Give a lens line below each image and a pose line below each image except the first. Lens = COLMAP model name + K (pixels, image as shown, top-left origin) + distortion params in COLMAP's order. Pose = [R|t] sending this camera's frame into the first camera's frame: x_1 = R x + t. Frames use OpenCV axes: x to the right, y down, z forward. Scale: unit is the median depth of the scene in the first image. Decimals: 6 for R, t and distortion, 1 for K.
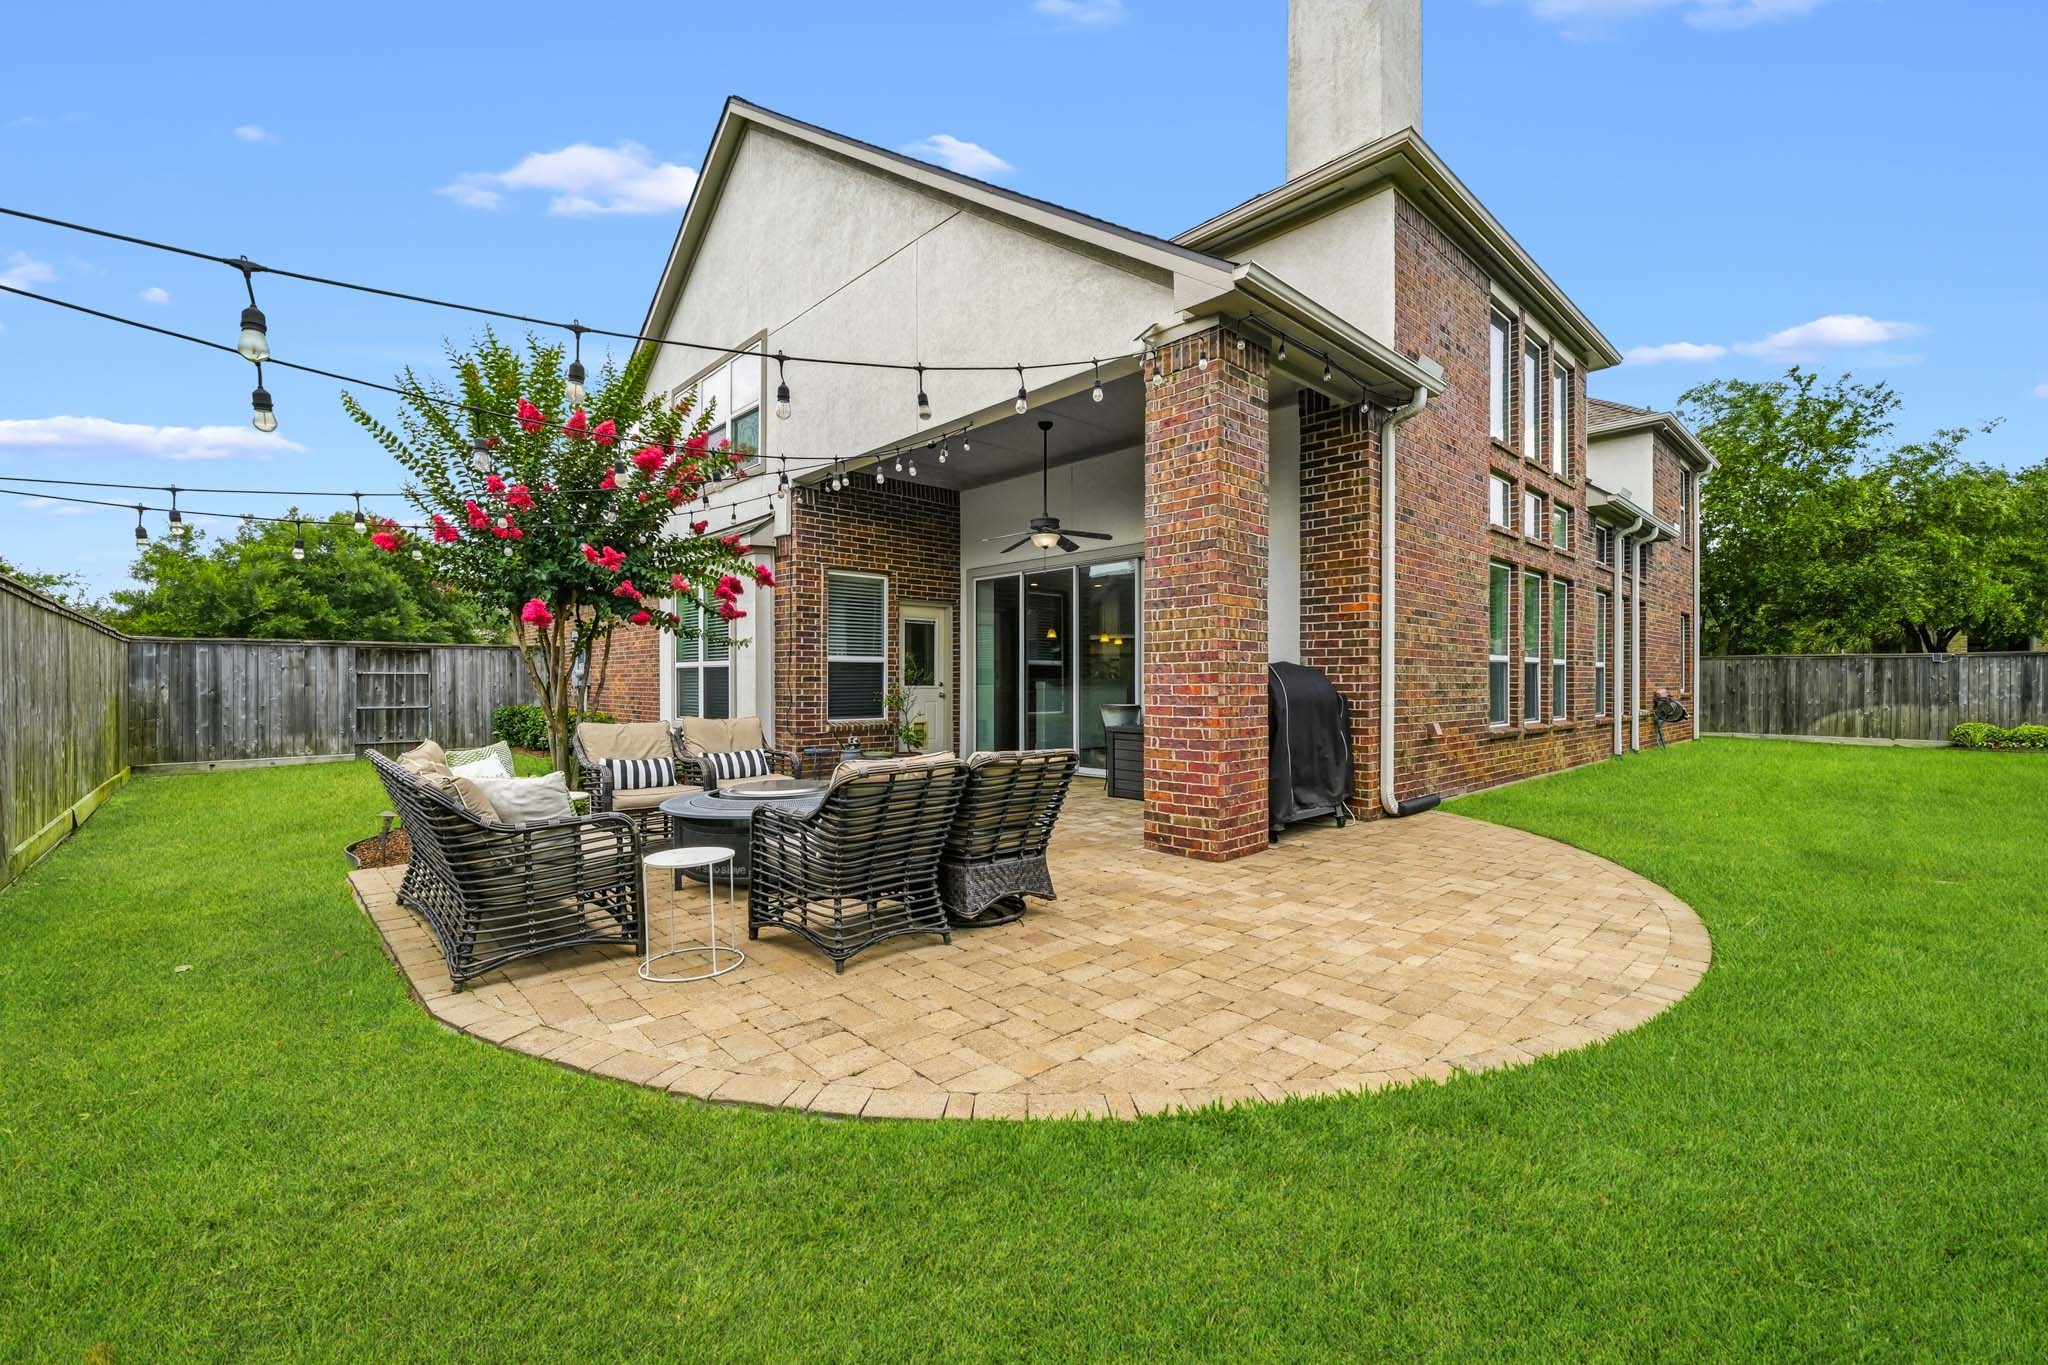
lens RADIAL K [[838.4, 0, 1015.7], [0, 838.4, 683.9], [0, 0, 1]] dist [0.004872, 0.000055]
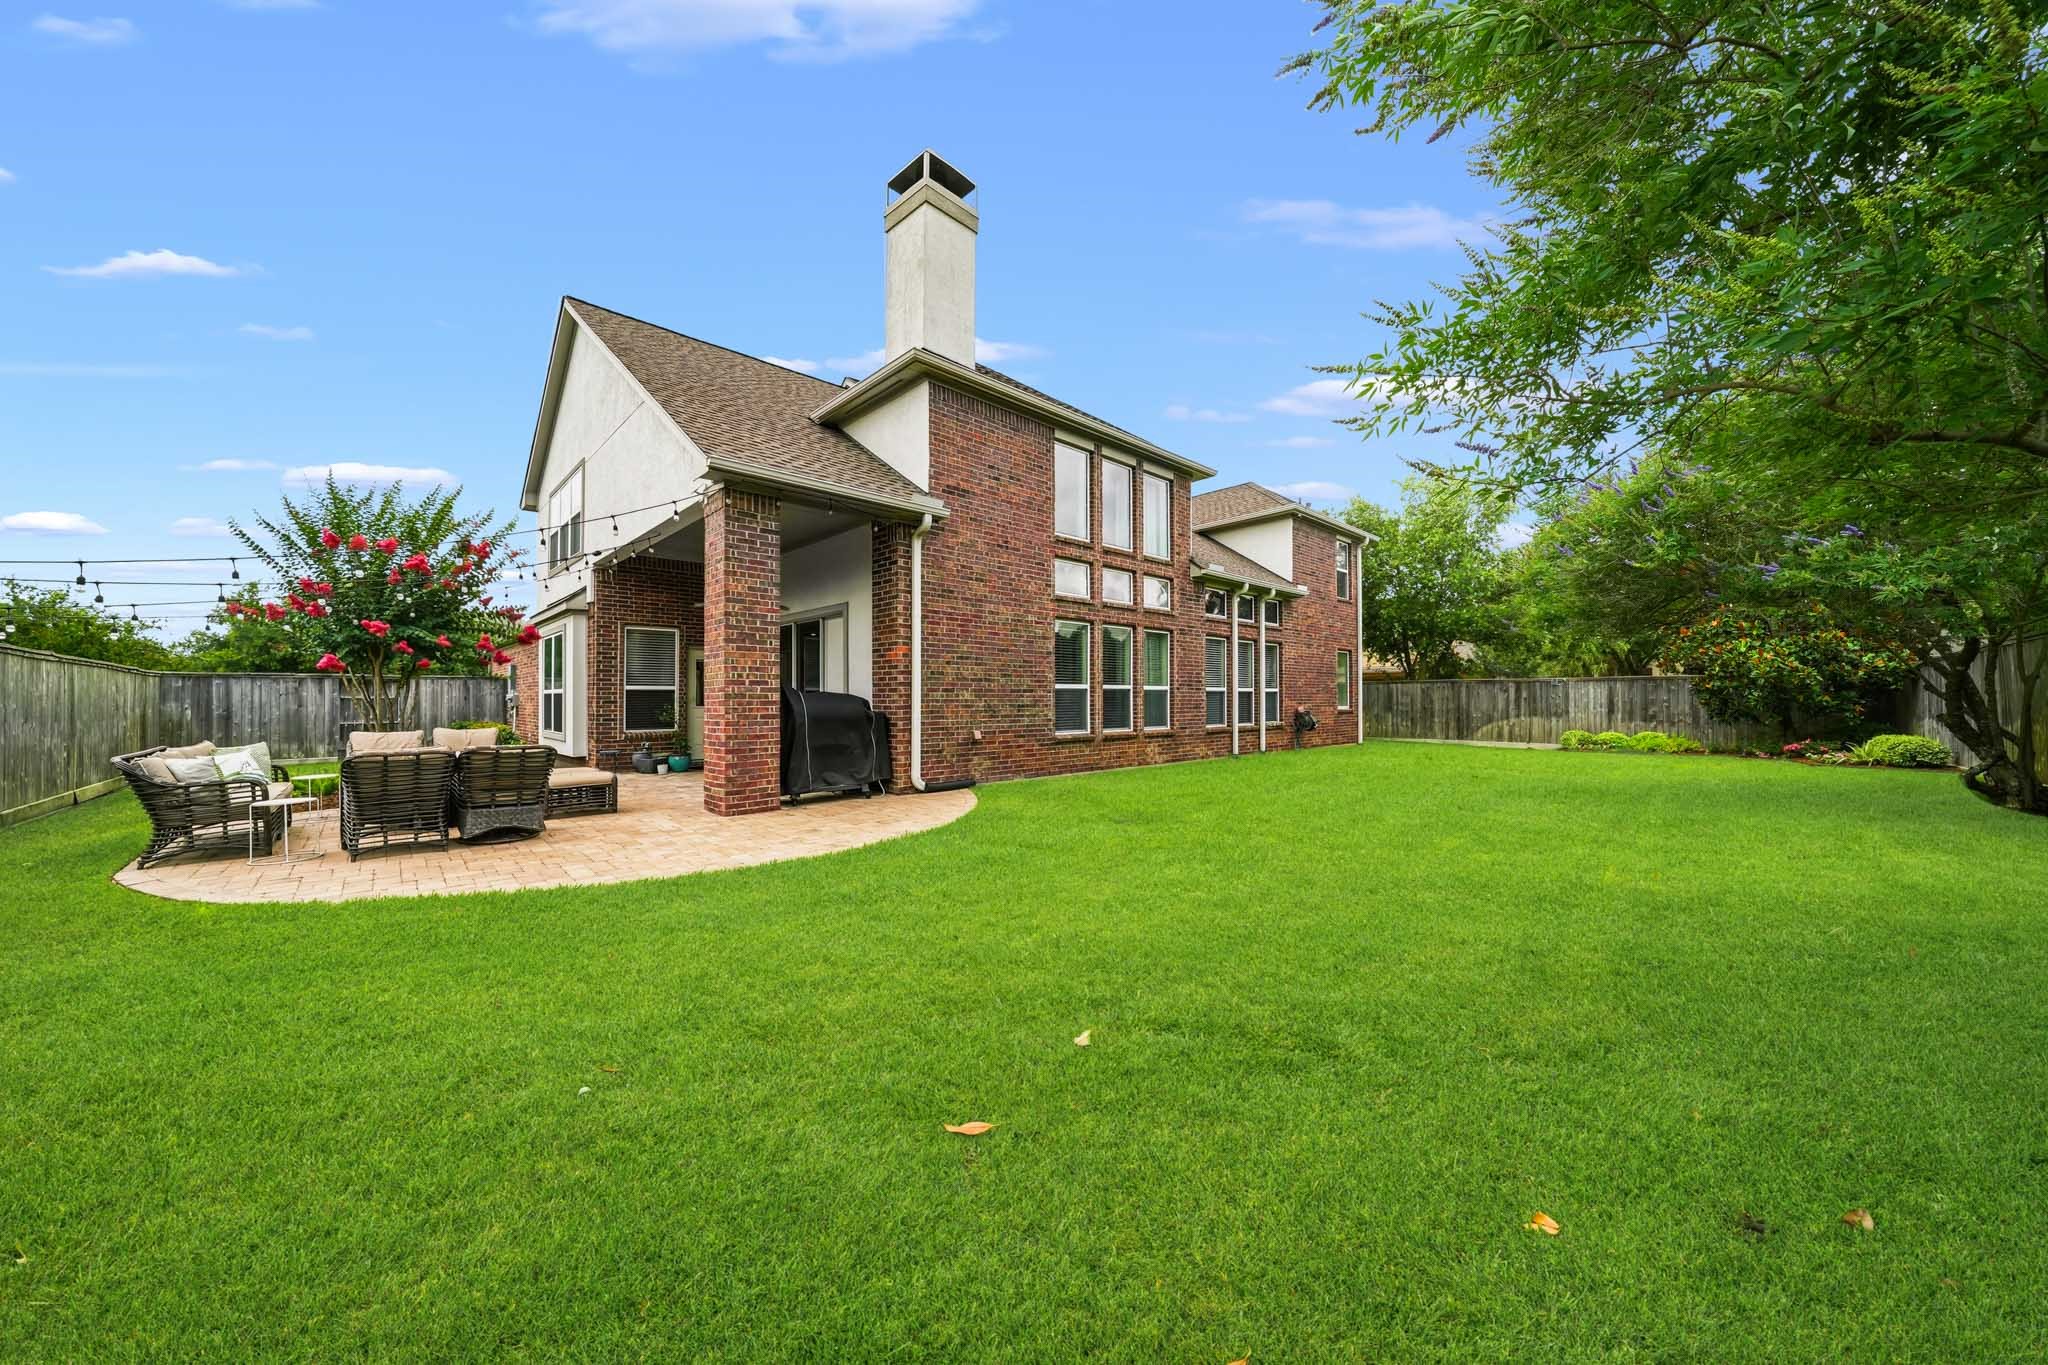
lens RADIAL K [[714.0, 0, 1025.4], [0, 714.0, 694.6], [0, 0, 1]] dist [0.000432, 0.000096]
pose [[0.999995, -0.003072, 0.000528, 0.339914], [0.003076, 0.999954, -0.009106, -0.003859], [-0.000500, 0.009108, 0.999958, -0.160968]]
